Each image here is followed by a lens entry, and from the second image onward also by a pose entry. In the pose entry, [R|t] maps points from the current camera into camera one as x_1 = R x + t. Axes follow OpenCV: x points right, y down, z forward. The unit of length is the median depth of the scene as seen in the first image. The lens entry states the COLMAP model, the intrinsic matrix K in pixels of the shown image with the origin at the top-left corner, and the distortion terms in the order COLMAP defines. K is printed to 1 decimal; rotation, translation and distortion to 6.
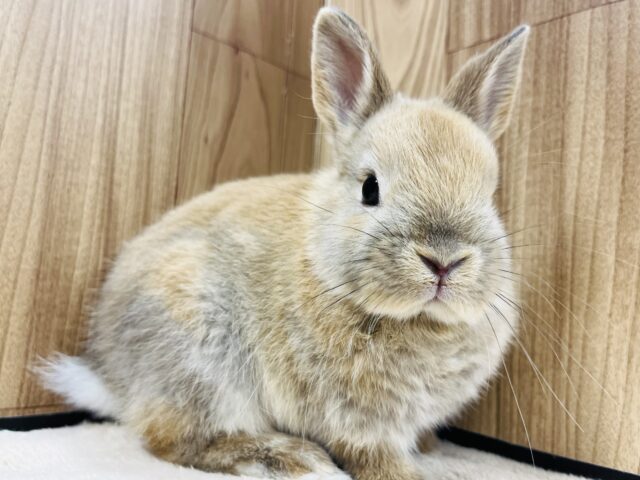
lens RADIAL K [[558.0, 0, 320.0], [0, 558.0, 240.0], [0, 0, 1]] dist [-0.001731, 0.004131]
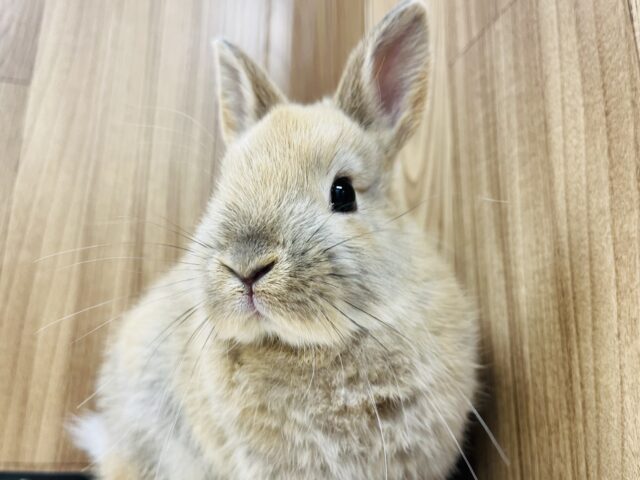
lens RADIAL K [[558.0, 0, 320.0], [0, 558.0, 240.0], [0, 0, 1]] dist [-0.001731, 0.004131]
pose [[0.901804, -0.145518, -0.406908, 0.462422], [0.075520, 0.980178, -0.183161, 0.111532], [0.425495, 0.134445, 0.894918, 0.179150]]
